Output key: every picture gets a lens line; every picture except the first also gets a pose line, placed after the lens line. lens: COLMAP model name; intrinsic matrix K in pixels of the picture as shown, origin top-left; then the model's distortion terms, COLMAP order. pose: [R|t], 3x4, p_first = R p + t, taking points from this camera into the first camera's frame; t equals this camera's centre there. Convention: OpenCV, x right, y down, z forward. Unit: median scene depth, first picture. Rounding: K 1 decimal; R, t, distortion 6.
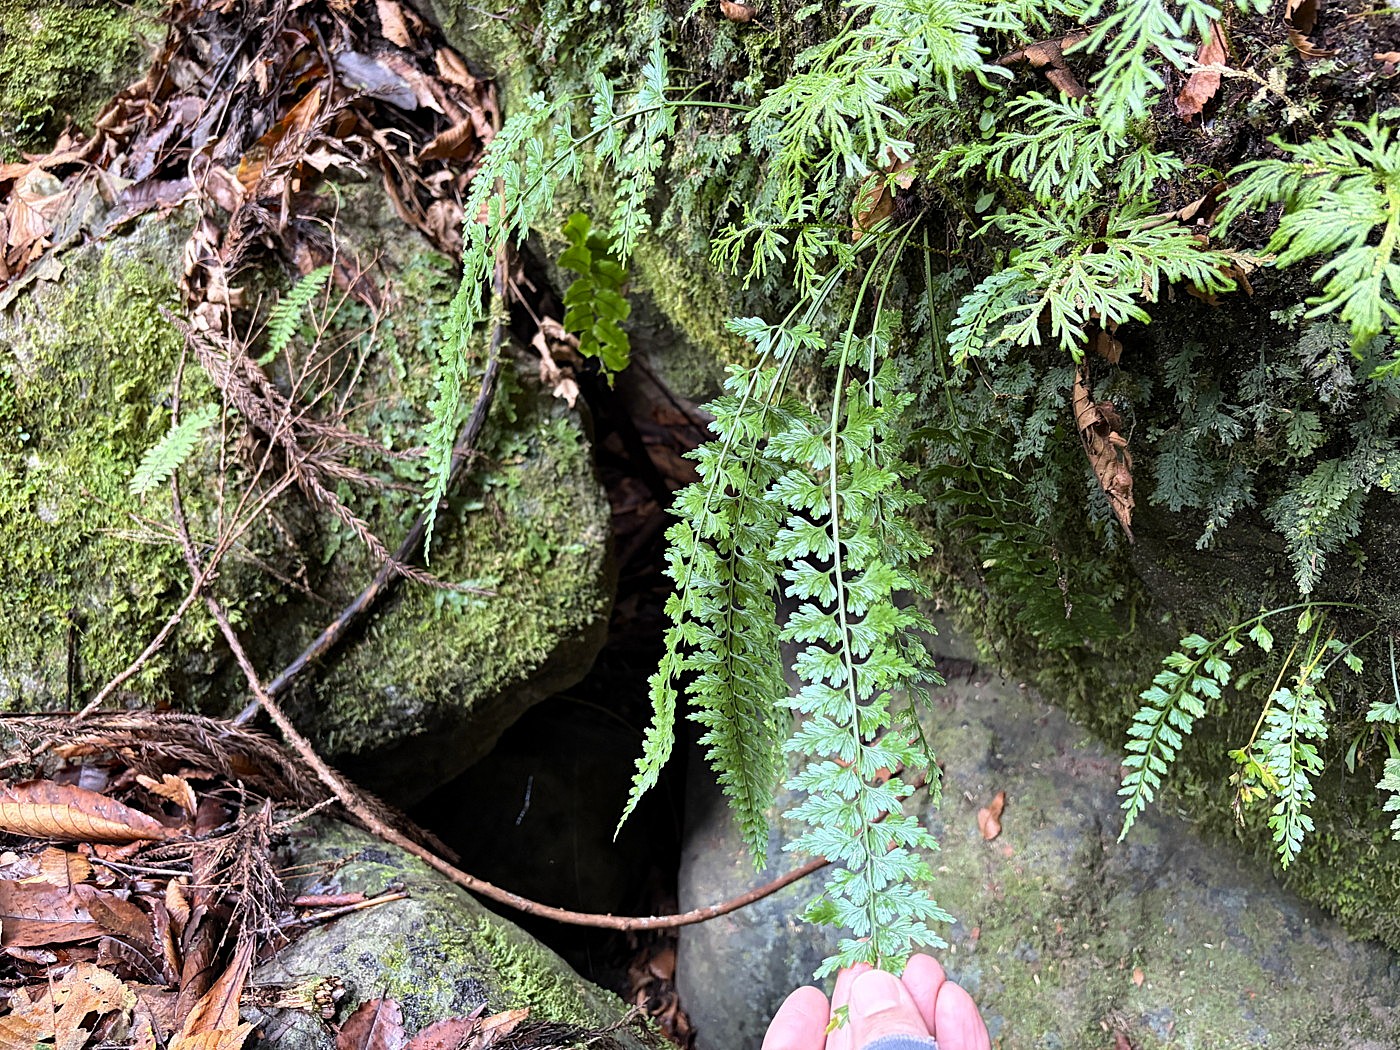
lens RADIAL K [[1164.2, 0, 695.1], [0, 1164.2, 528.5], [0, 0, 1]] dist [0.007249, -0.003613]
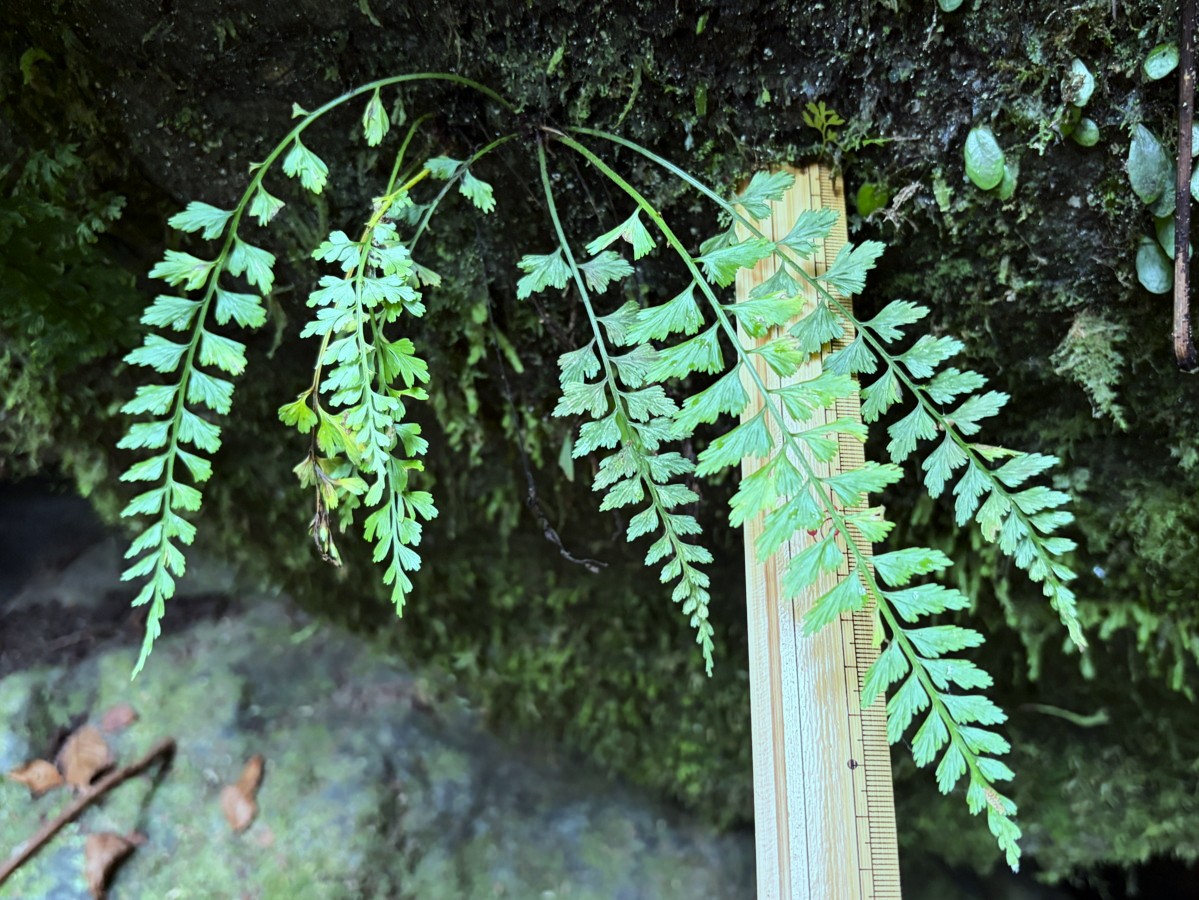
lens RADIAL K [[997.0, 0, 605.4], [0, 997.0, 451.1], [0, 0, 1]] dist [0.007249, -0.003613]
pose [[0.915738, -0.105497, 0.387678, 0.403846], [0.170655, 0.975676, -0.137600, 0.275069], [-0.363731, 0.192165, 0.911467, 0.560807]]
